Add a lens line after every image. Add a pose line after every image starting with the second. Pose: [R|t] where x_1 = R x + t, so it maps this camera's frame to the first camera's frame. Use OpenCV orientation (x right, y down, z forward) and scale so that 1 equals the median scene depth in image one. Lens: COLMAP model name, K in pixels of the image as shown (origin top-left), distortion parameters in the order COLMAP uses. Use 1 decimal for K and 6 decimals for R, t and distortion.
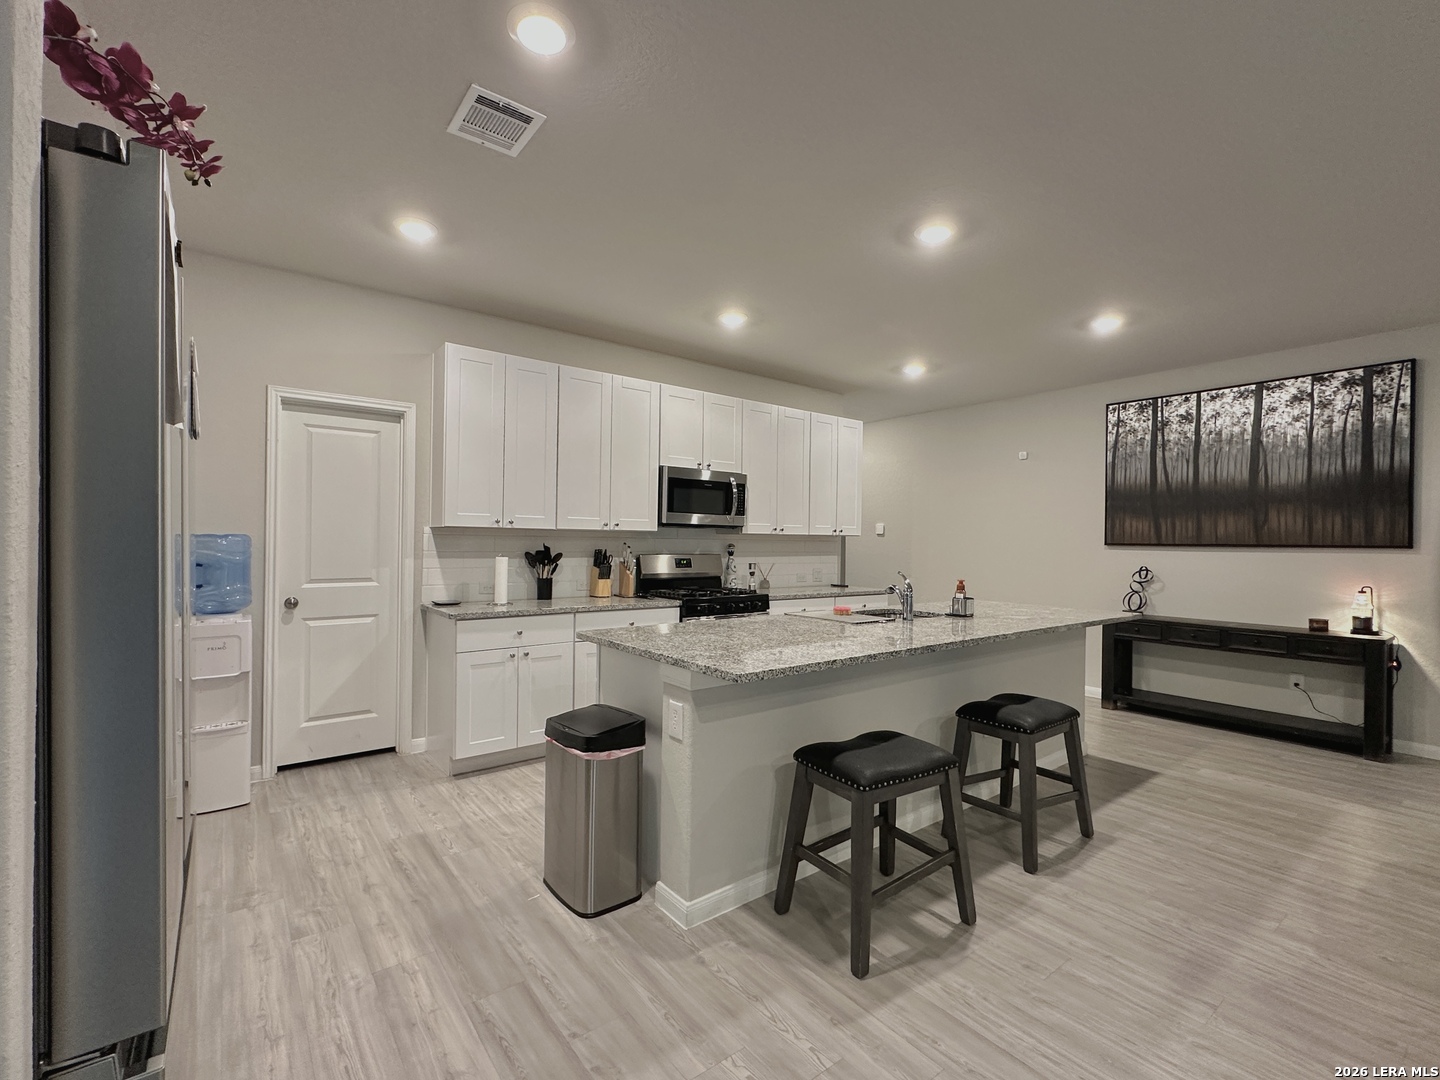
lens RADIAL K [[645.2, 0, 720.0], [0, 645.2, 540.0], [0, 0, 1]] dist [-0.001149, -0.000087]
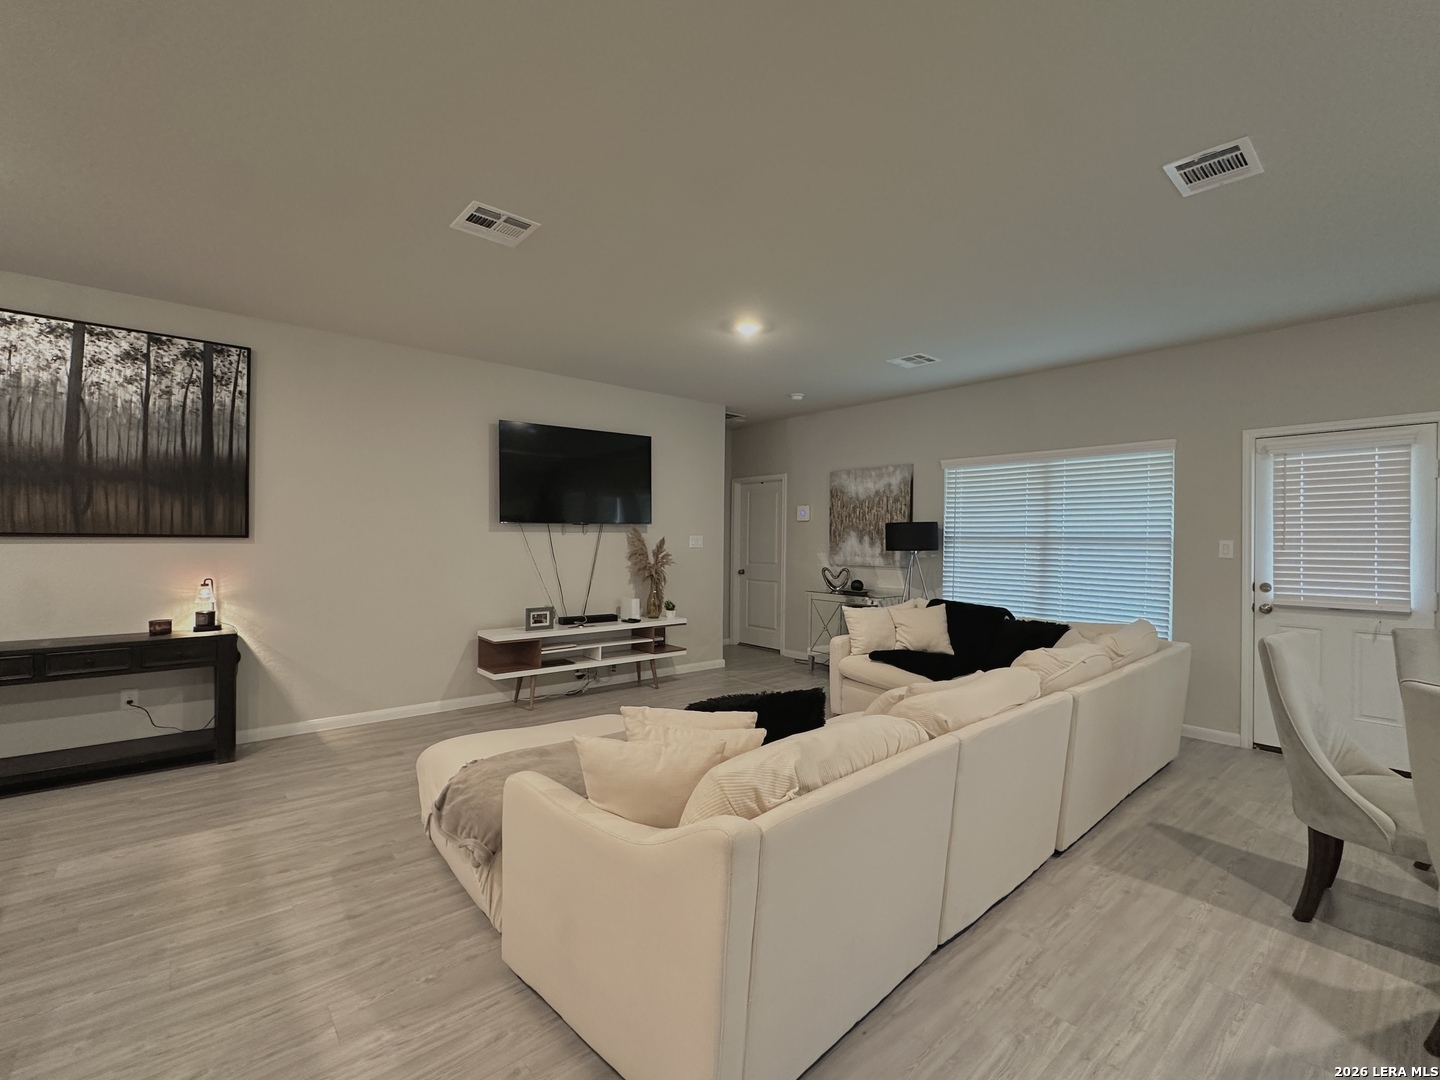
lens RADIAL K [[645.2, 0, 720.0], [0, 645.2, 540.0], [0, 0, 1]] dist [-0.001149, -0.000087]
pose [[-0.045407, -0.014933, 0.998857, 0.036900], [-0.014612, 0.999791, 0.014283, -0.007761], [-0.998862, -0.013947, -0.045616, 0.294648]]
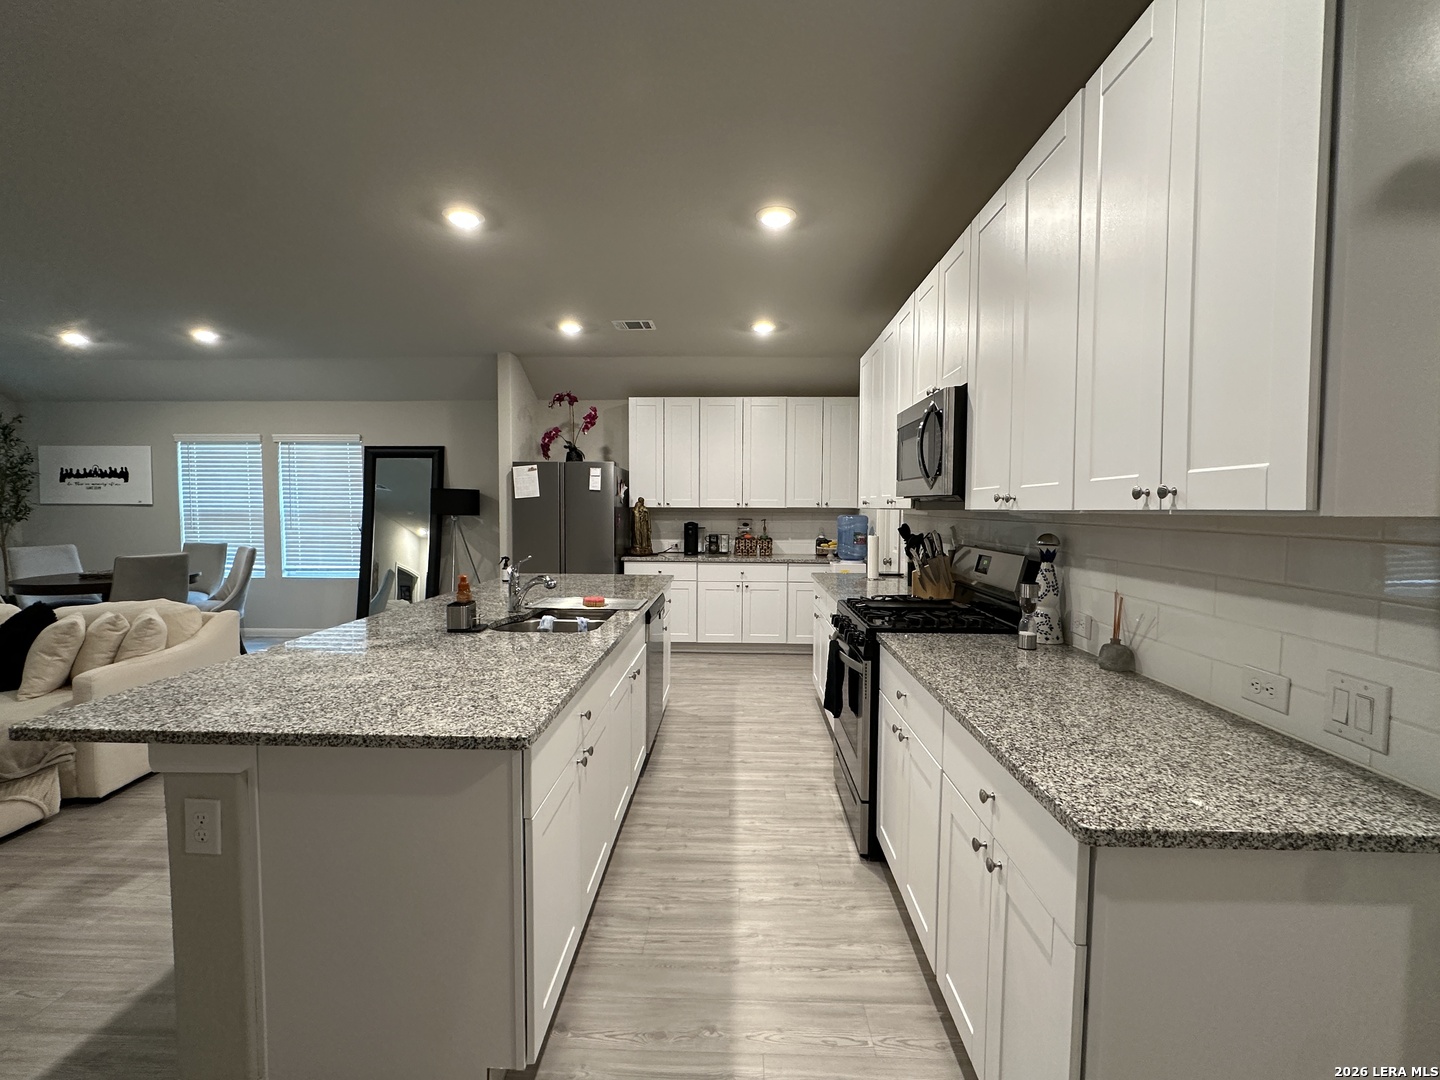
lens RADIAL K [[645.2, 0, 720.0], [0, 645.2, 540.0], [0, 0, 1]] dist [-0.001149, -0.000087]
pose [[-0.634943, 0.026419, -0.772107, 0.596332], [-0.008591, 0.999112, 0.041251, -0.005435], [0.772511, 0.032825, -0.634153, 1.342707]]
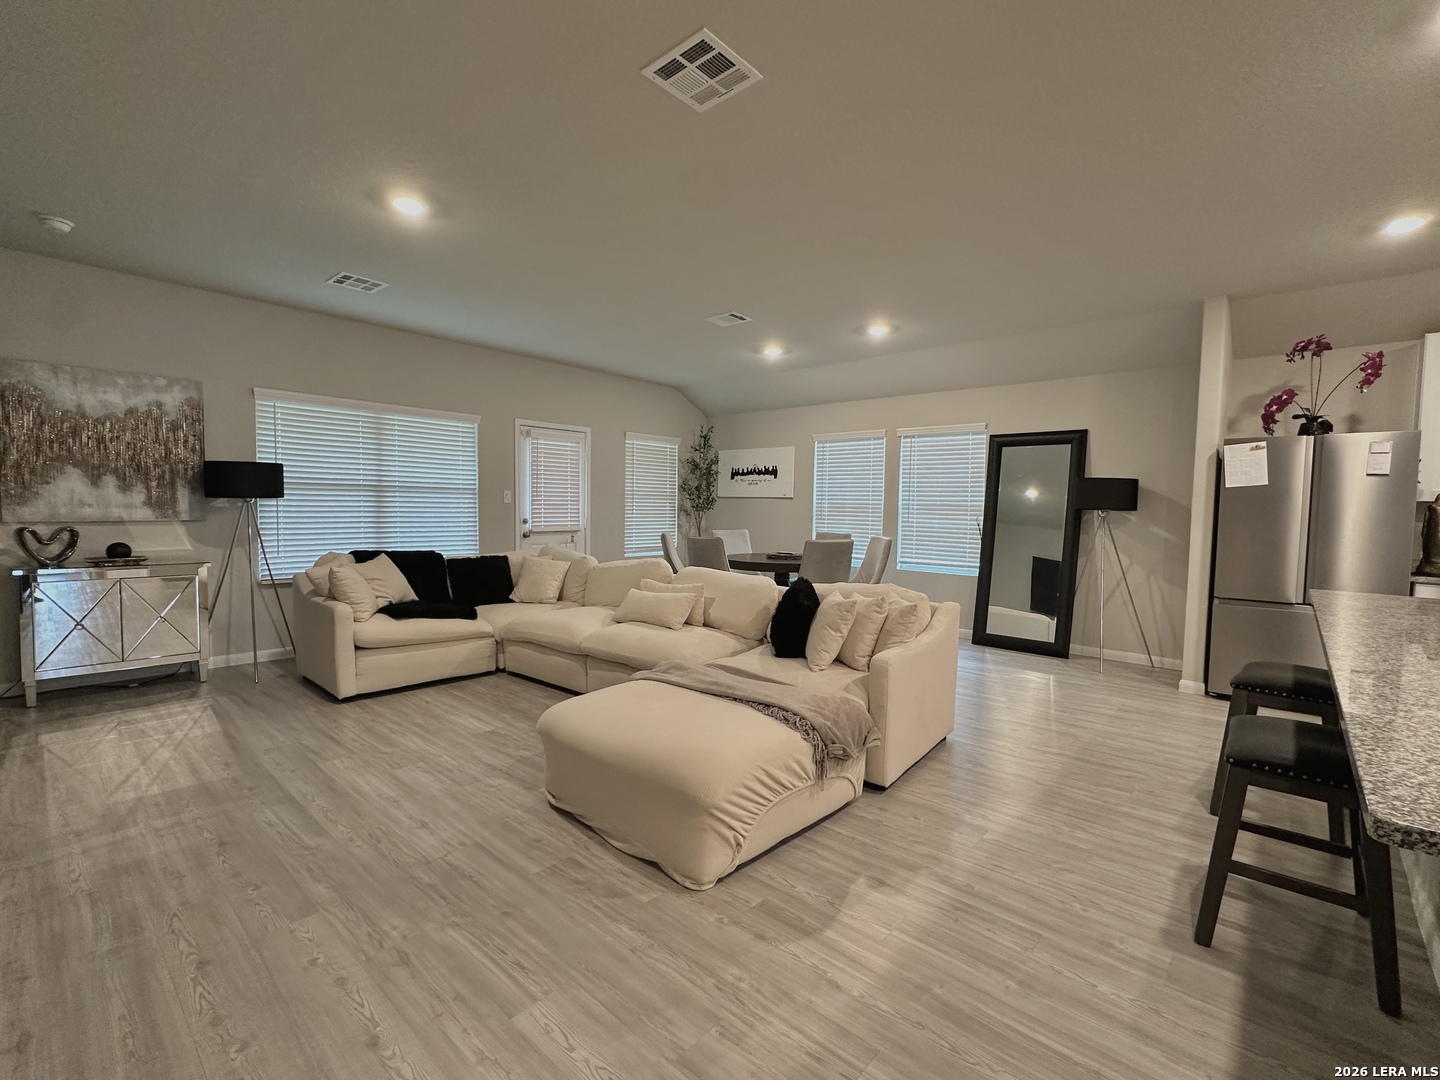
lens RADIAL K [[645.2, 0, 720.0], [0, 645.2, 540.0], [0, 0, 1]] dist [-0.001149, -0.000087]
pose [[-0.983128, -0.020450, -0.181770, 0.781452], [-0.029476, 0.998456, 0.047091, 0.023824], [0.180526, 0.051655, -0.982213, 1.016160]]
